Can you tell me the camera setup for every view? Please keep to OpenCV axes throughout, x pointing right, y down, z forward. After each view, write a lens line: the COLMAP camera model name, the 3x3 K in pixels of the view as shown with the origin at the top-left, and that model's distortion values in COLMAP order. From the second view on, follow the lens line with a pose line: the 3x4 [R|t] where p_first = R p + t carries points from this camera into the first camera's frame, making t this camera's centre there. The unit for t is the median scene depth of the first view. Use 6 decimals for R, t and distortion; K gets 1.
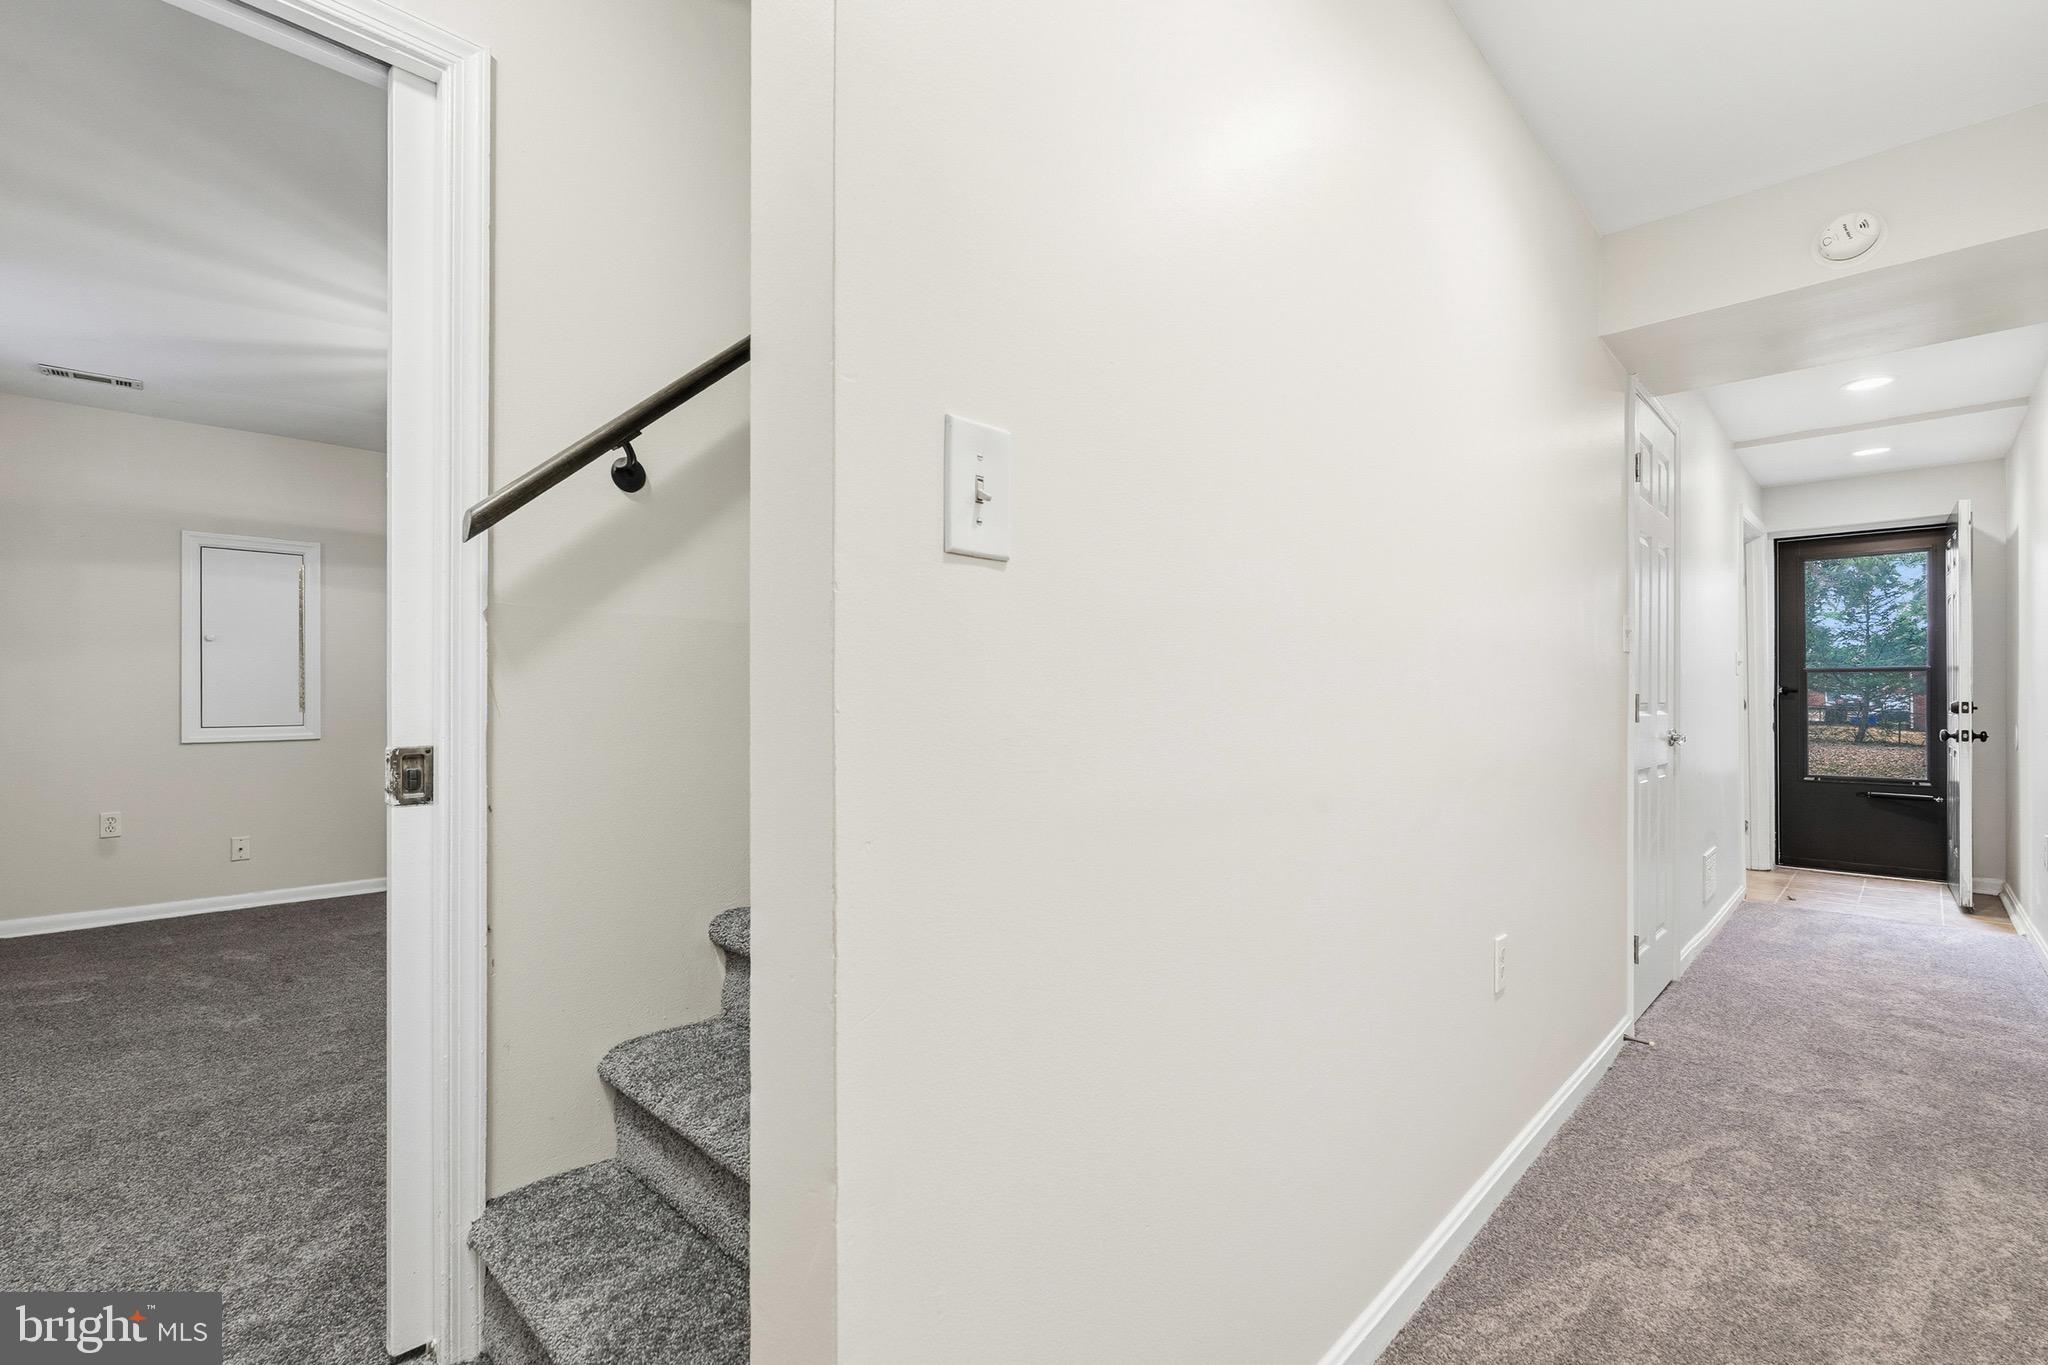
lens RADIAL K [[905.2, 0, 1012.9], [0, 905.2, 687.4], [0, 0, 1]] dist [-0.002519, 0.000620]
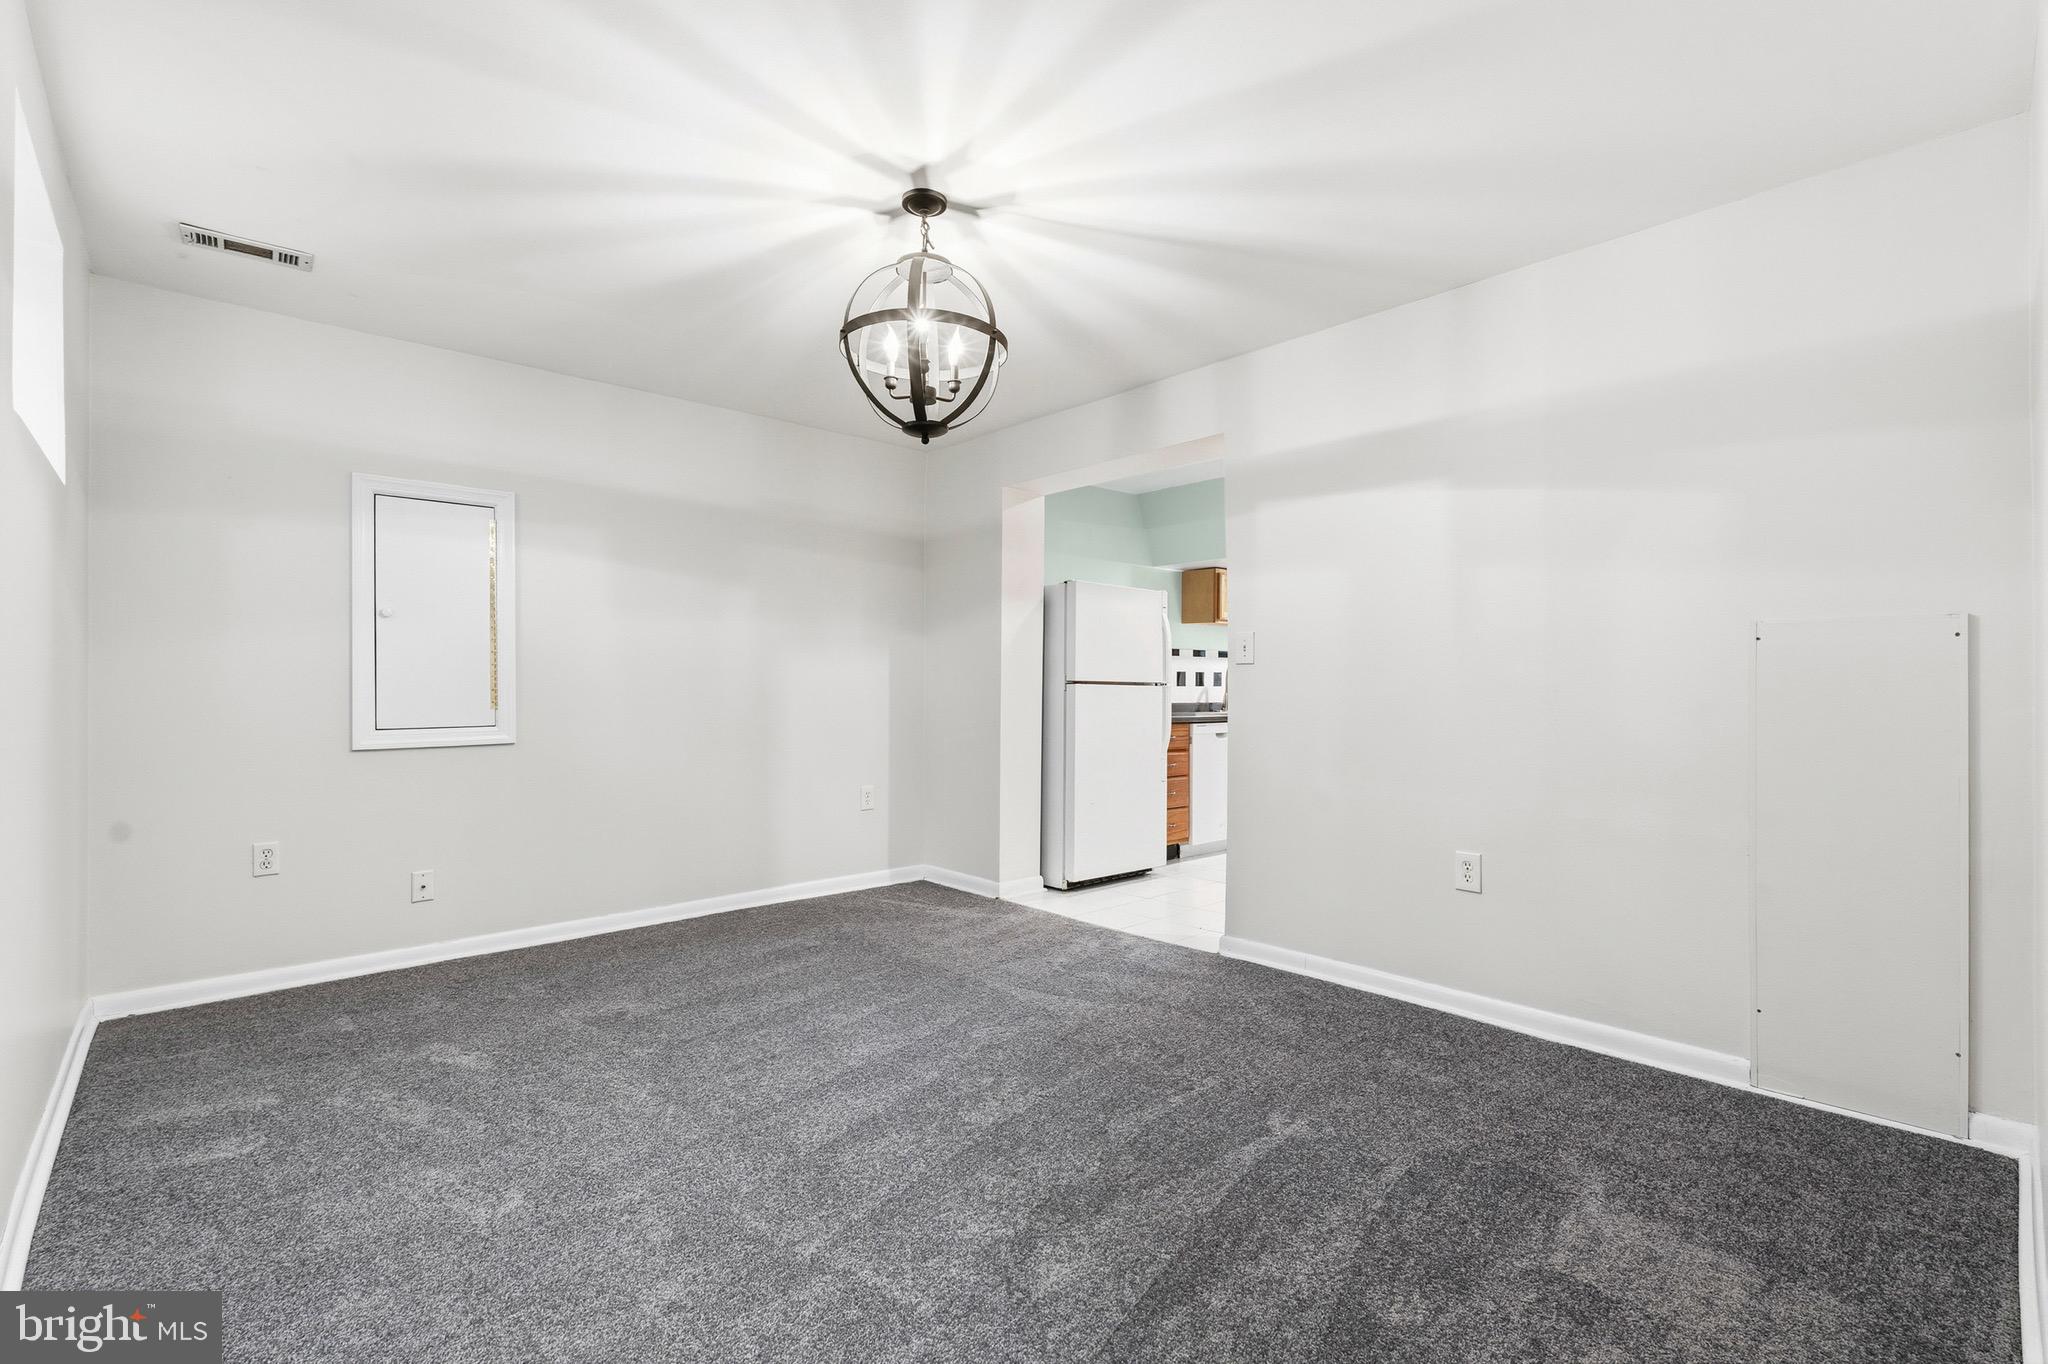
lens RADIAL K [[905.2, 0, 1043.0], [0, 905.2, 681.1], [0, 0, 1]] dist [-0.002519, 0.000620]
pose [[0.998949, 0.000853, -0.045836, -0.339182], [-0.000698, 0.999994, 0.003400, 0.000158], [0.045839, -0.003365, 0.998943, 0.295822]]
